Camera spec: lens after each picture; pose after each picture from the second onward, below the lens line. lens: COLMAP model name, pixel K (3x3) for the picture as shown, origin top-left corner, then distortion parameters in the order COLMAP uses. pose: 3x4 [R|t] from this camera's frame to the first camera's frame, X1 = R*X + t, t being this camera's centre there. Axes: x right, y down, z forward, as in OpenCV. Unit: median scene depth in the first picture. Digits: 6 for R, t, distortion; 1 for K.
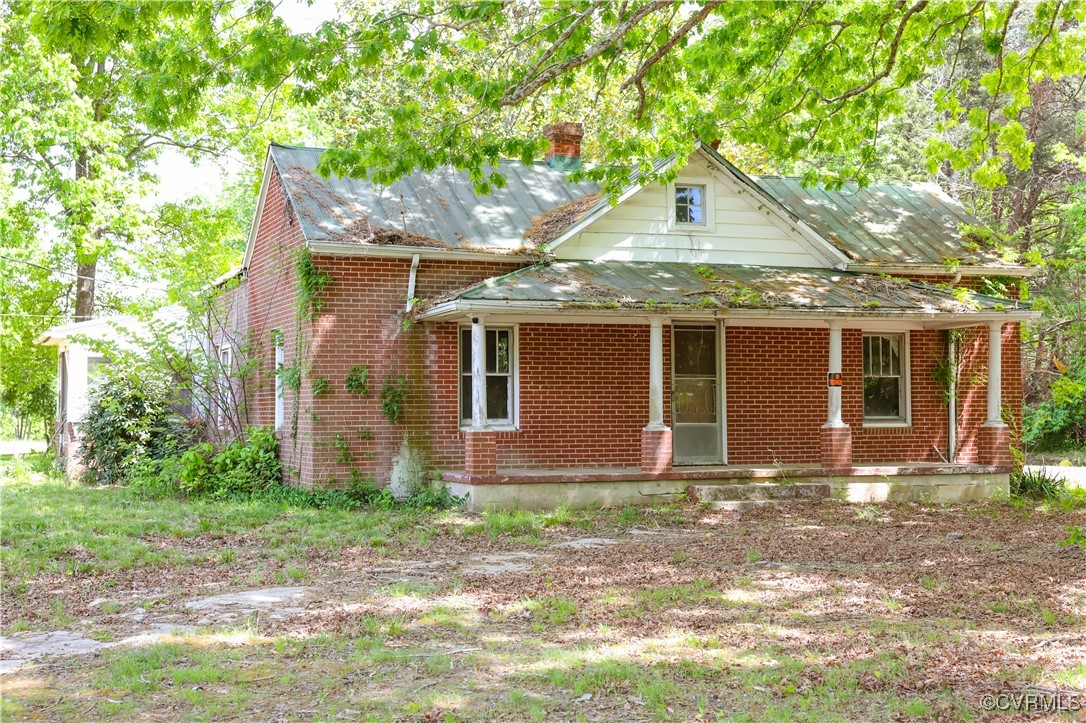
lens RADIAL K [[1520.5, 0, 550.0], [0, 1520.5, 366.8], [0, 0, 1]] dist [0.145063, 0.000000]
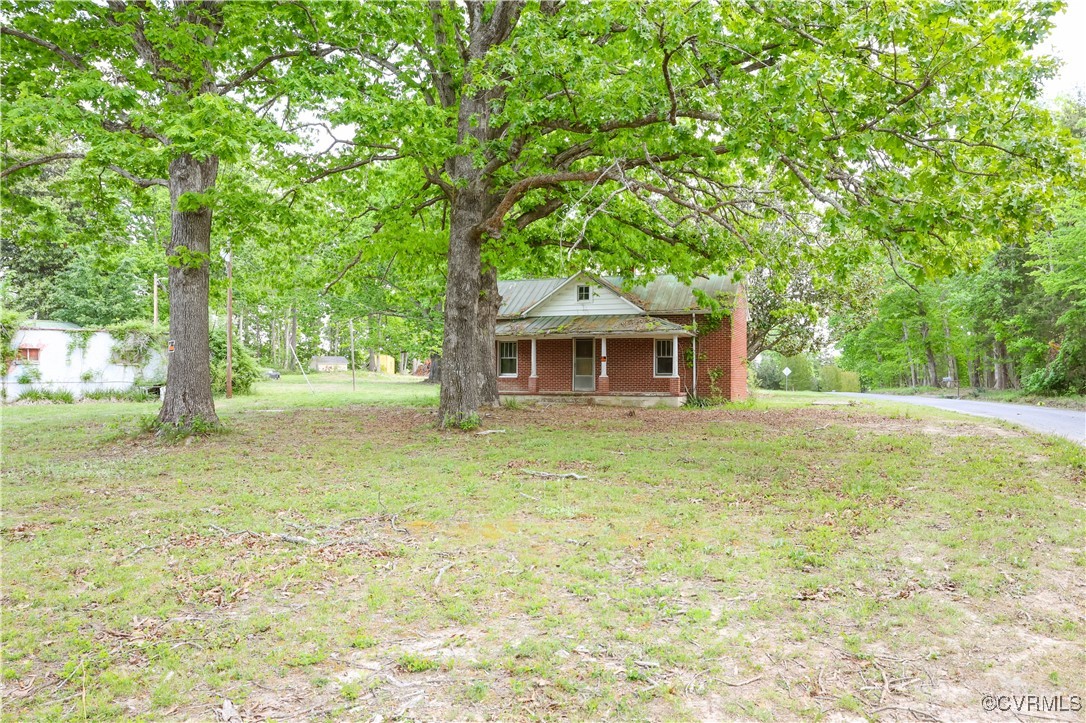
lens RADIAL K [[858.1, 0, 547.4], [0, 858.1, 366.2], [0, 0, 1]] dist [-0.065975, 0.005136]
pose [[0.742806, 0.000025, -0.669507, 1.098831], [0.020735, 0.999519, 0.023043, -0.015283], [0.669186, -0.030998, 0.742448, -0.166133]]
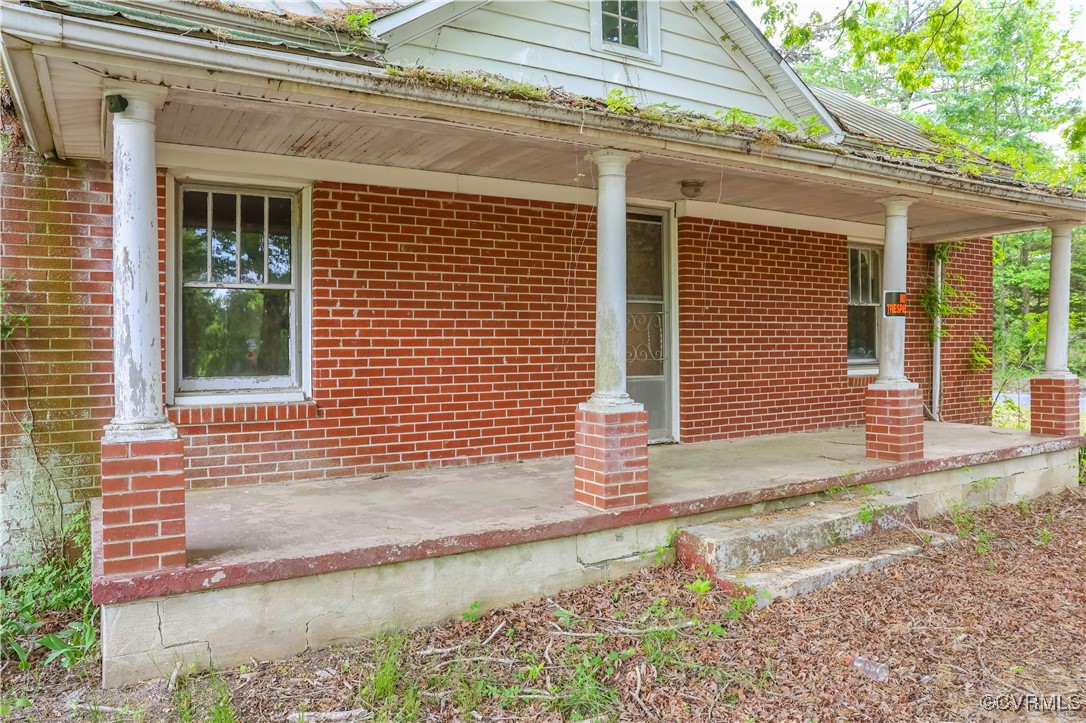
lens RADIAL K [[776.3, 0, 566.8], [0, 776.3, 341.5], [0, 0, 1]] dist [-0.076949, 0.037637]
pose [[0.983783, 0.002248, 0.179346, 0.016223], [-0.009298, 0.999216, 0.038482, 0.012426], [-0.179119, -0.039526, 0.983033, 0.735656]]
